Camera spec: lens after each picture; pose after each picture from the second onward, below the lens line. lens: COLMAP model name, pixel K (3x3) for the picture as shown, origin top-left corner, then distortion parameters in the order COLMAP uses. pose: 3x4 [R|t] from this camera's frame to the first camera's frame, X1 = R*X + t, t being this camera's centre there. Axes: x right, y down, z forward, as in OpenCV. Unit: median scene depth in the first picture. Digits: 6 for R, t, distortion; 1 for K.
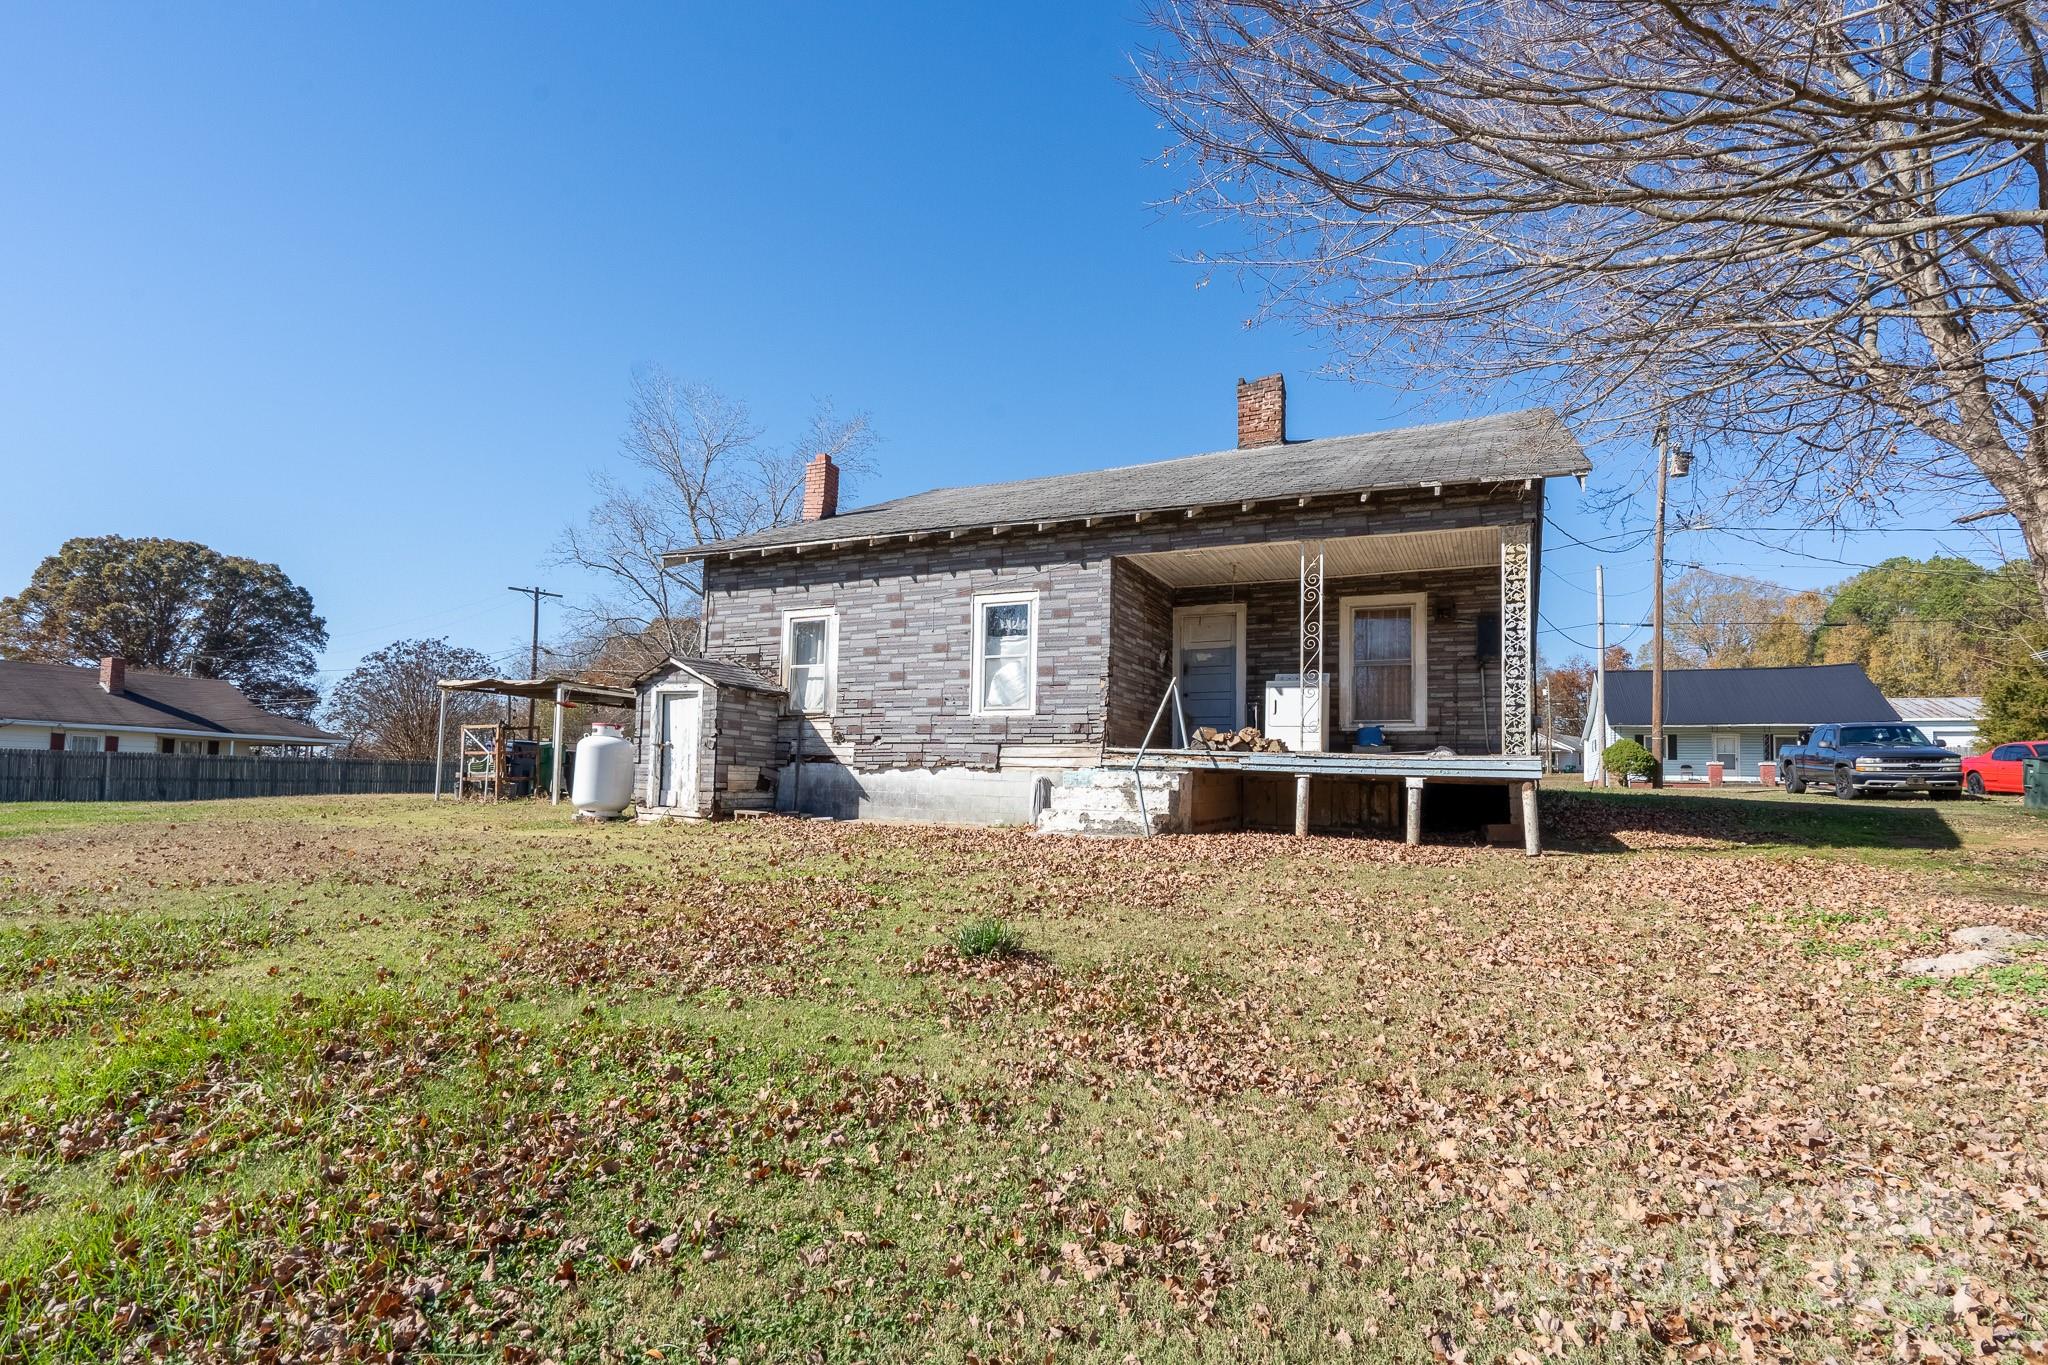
lens RADIAL K [[940.1, 0, 1020.6], [0, 940.1, 682.2], [0, 0, 1]] dist [-0.004065, -0.000638]
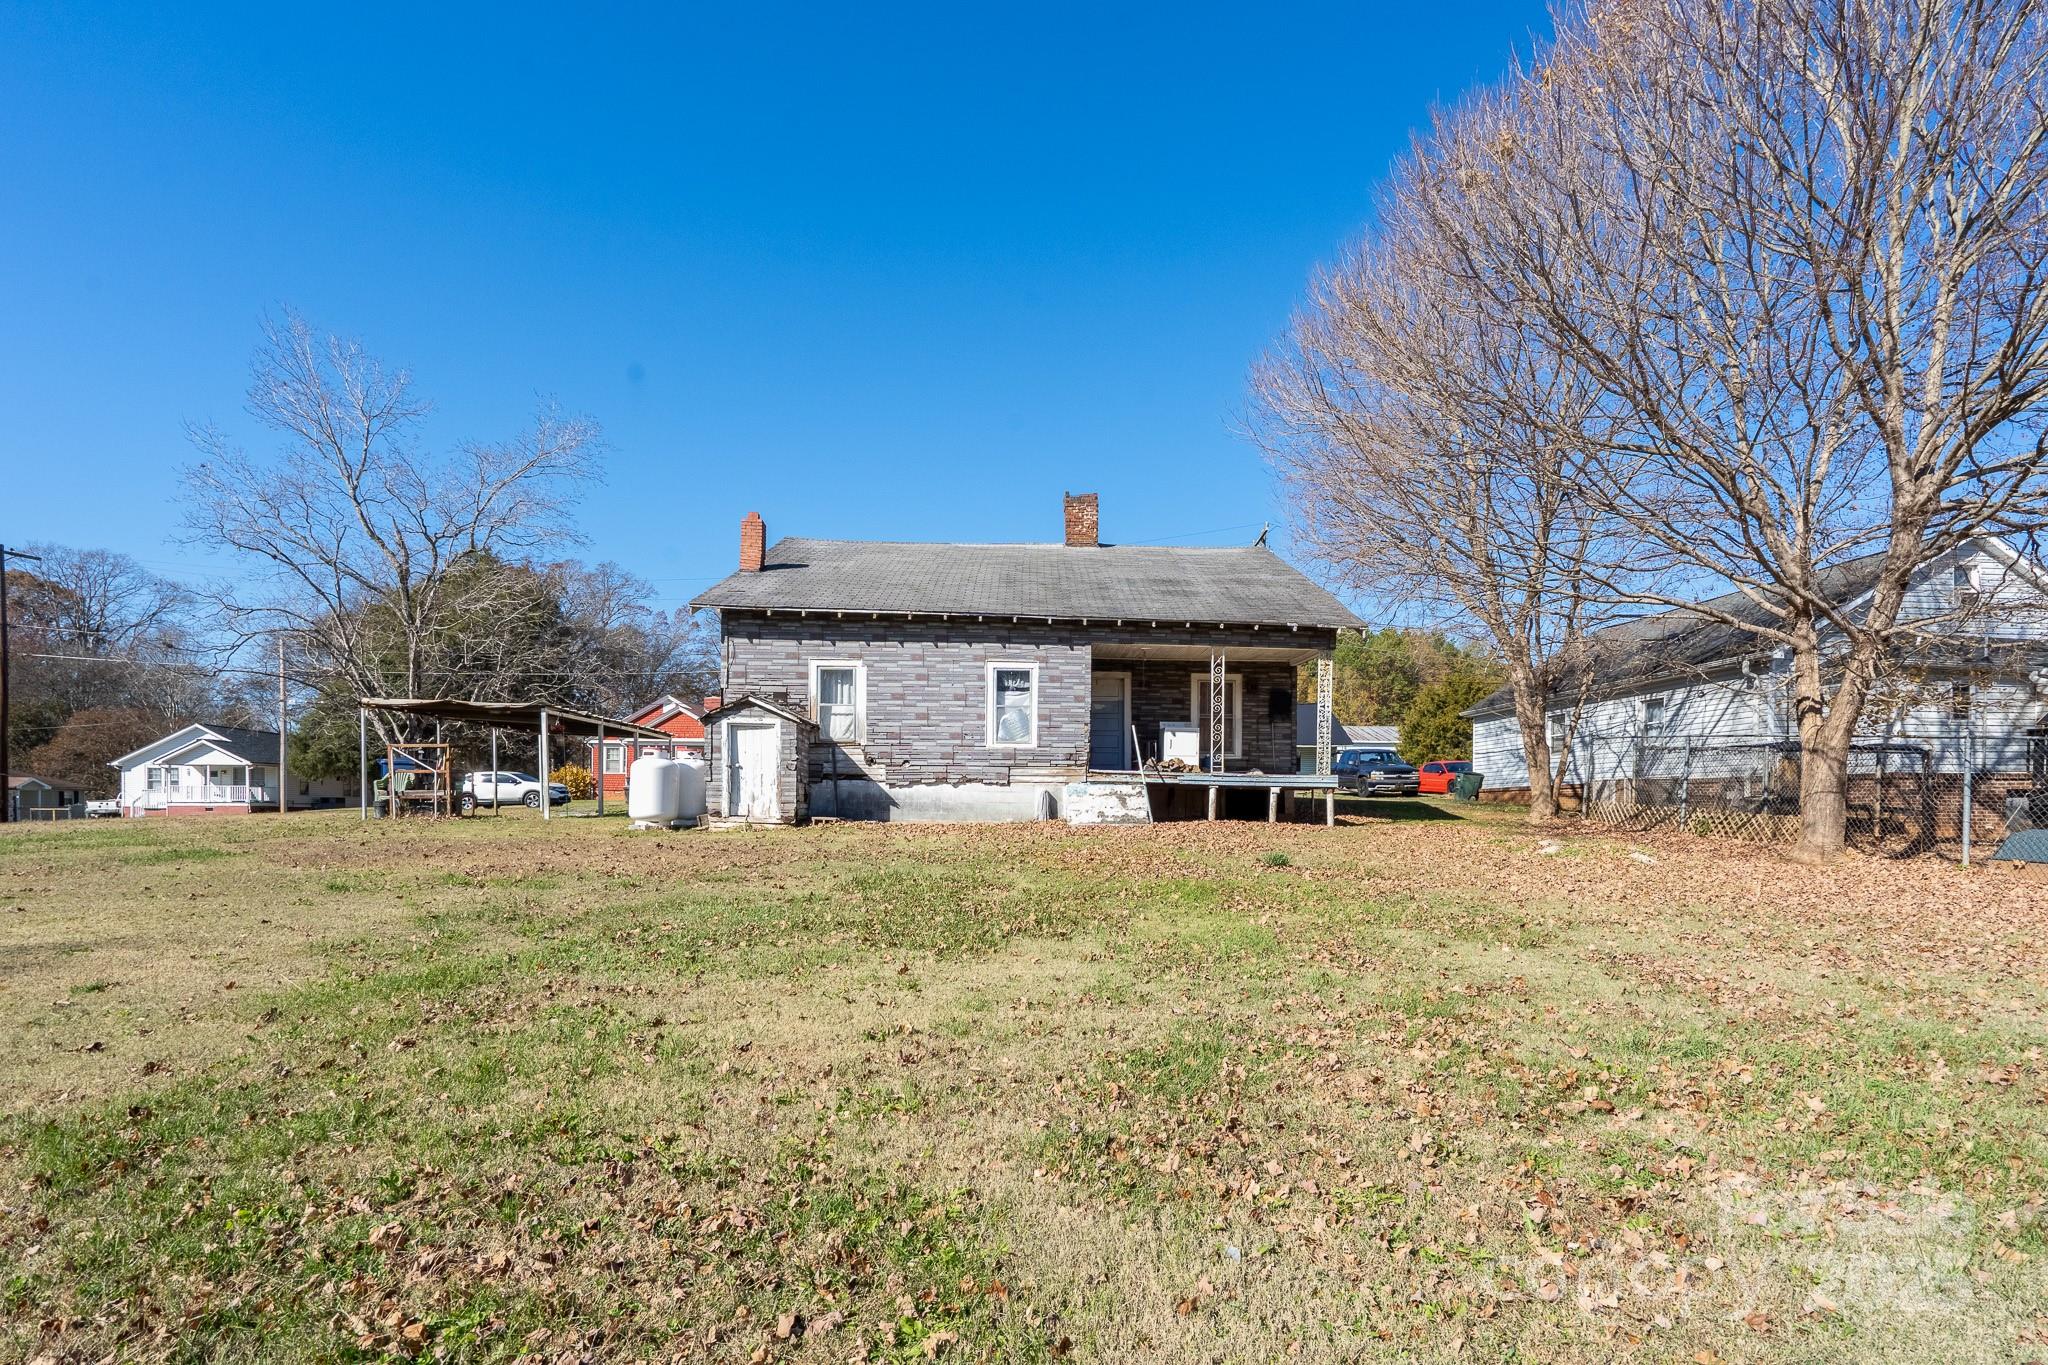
lens RADIAL K [[940.1, 0, 1052.9], [0, 940.1, 741.9], [0, 0, 1]] dist [-0.004065, -0.000638]
pose [[0.883112, 0.012061, 0.469008, -0.613820], [-0.036956, 0.998352, 0.043912, -0.036665], [-0.467705, -0.056112, 0.882102, -0.293623]]
